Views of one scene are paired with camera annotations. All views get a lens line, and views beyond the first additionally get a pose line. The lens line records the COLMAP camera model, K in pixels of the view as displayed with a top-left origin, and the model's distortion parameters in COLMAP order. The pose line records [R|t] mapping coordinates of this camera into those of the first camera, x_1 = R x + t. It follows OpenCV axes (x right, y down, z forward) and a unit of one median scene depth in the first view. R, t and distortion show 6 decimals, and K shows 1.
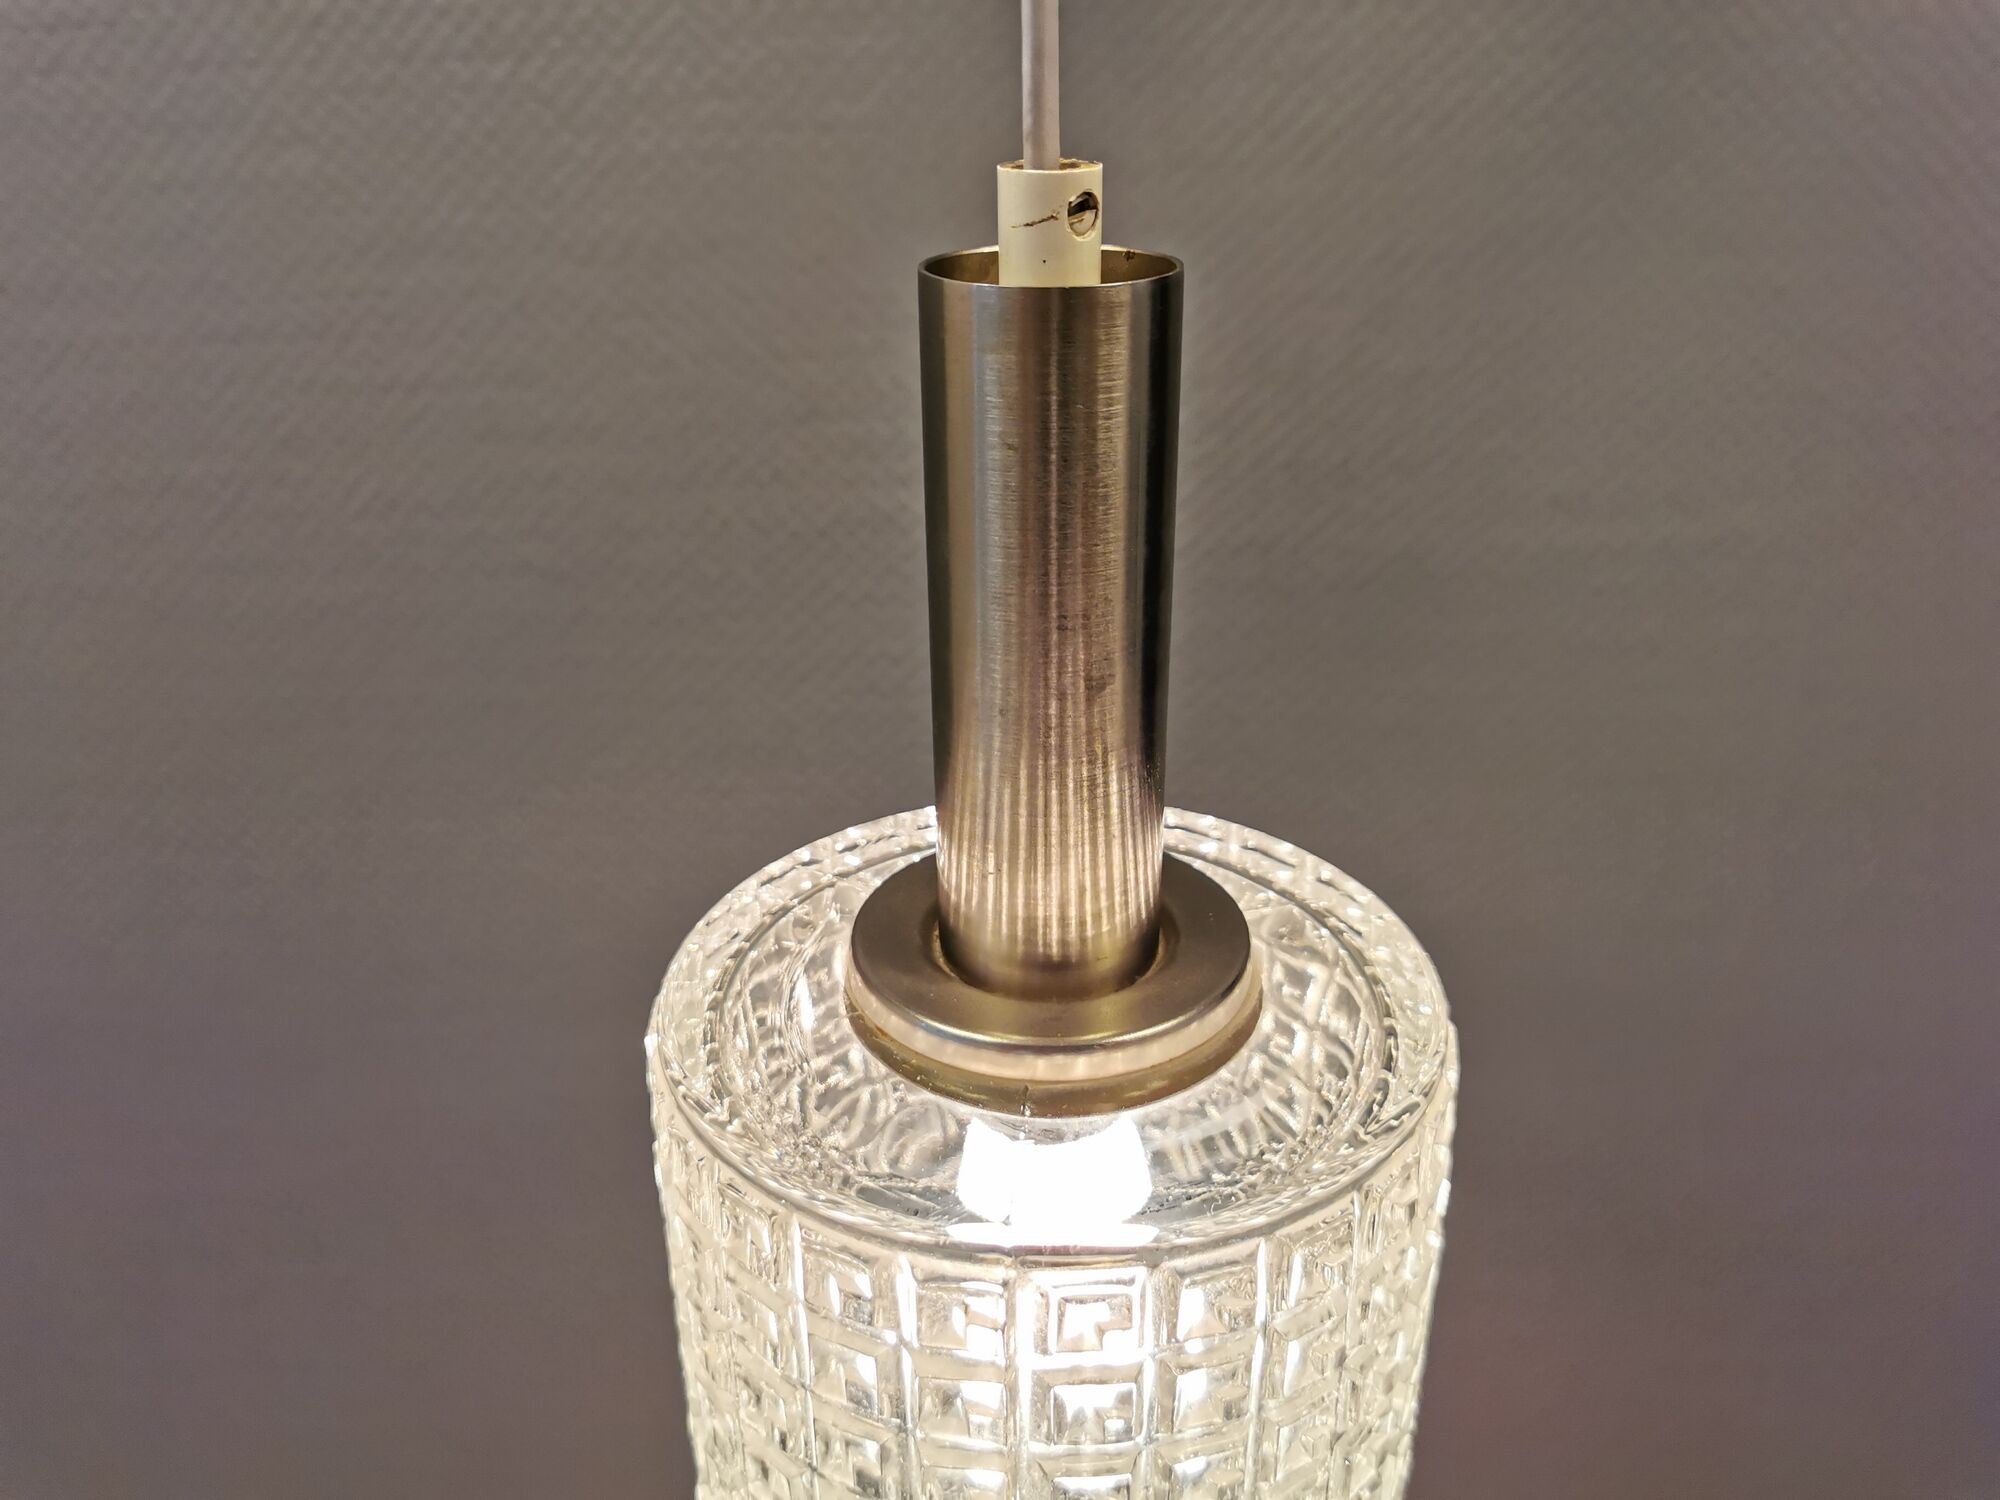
lens RADIAL K [[1588.6, 0, 1000.0], [0, 1588.6, 750.0], [0, 0, 1]] dist [0.036521, -0.079941]
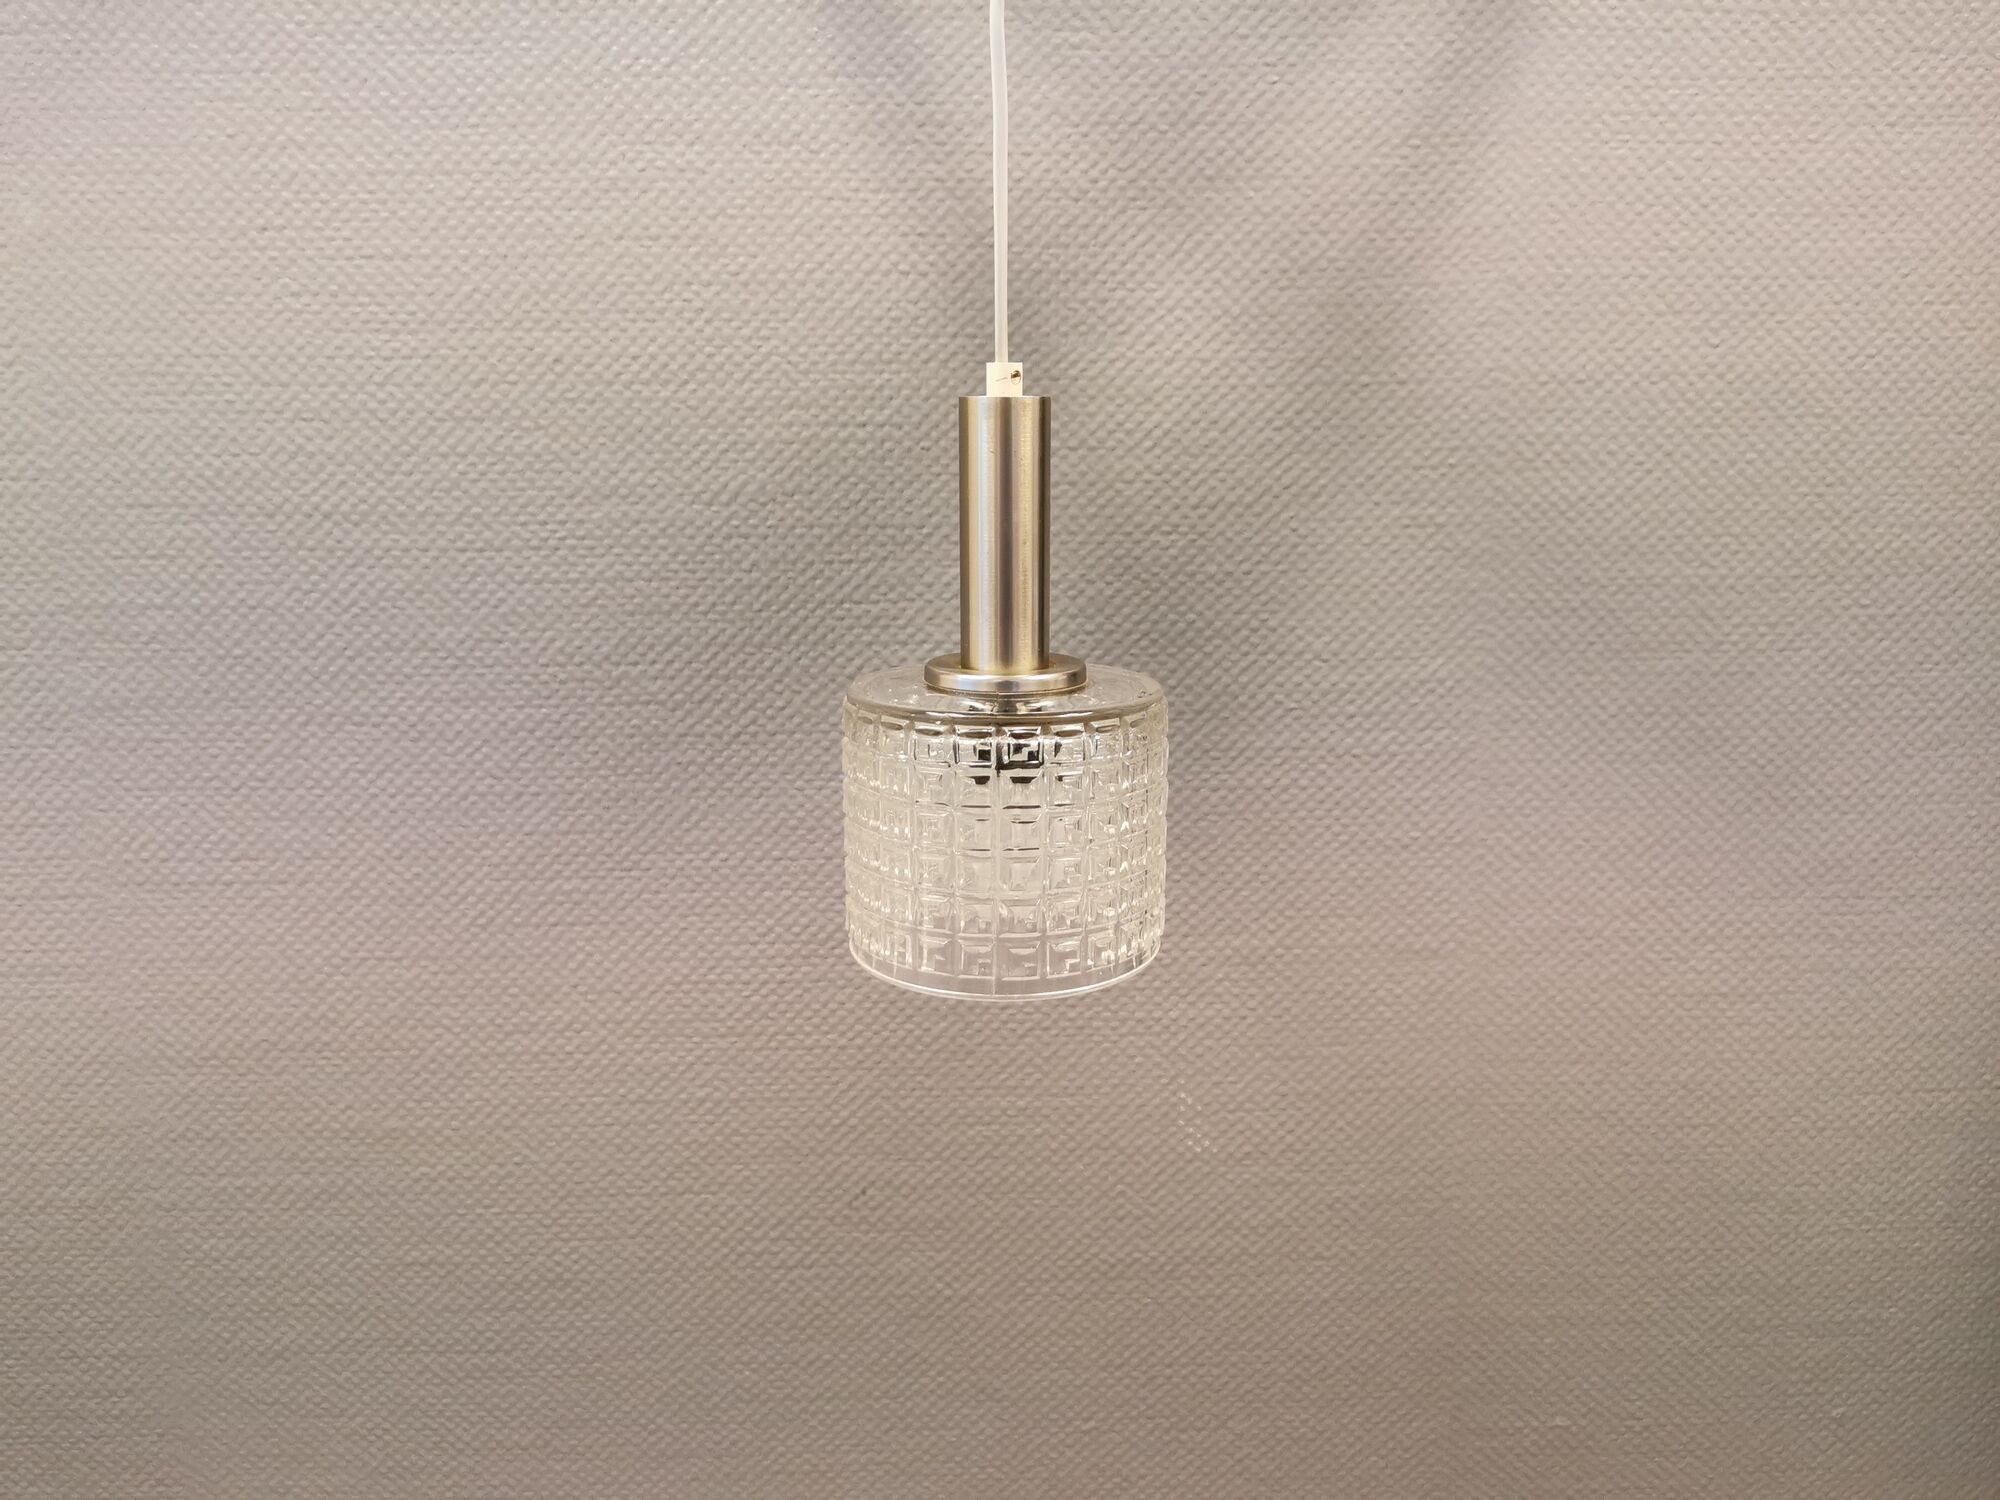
lens RADIAL K [[1590.8, 0, 1020.4], [0, 1590.8, 750.3], [0, 0, 1]] dist [-0.006718, 0.184545]
pose [[0.998765, 0.000519, 0.049675, -0.072290], [0.010707, 0.974197, -0.225443, 0.853058], [-0.048510, 0.225697, 0.972989, -1.479402]]
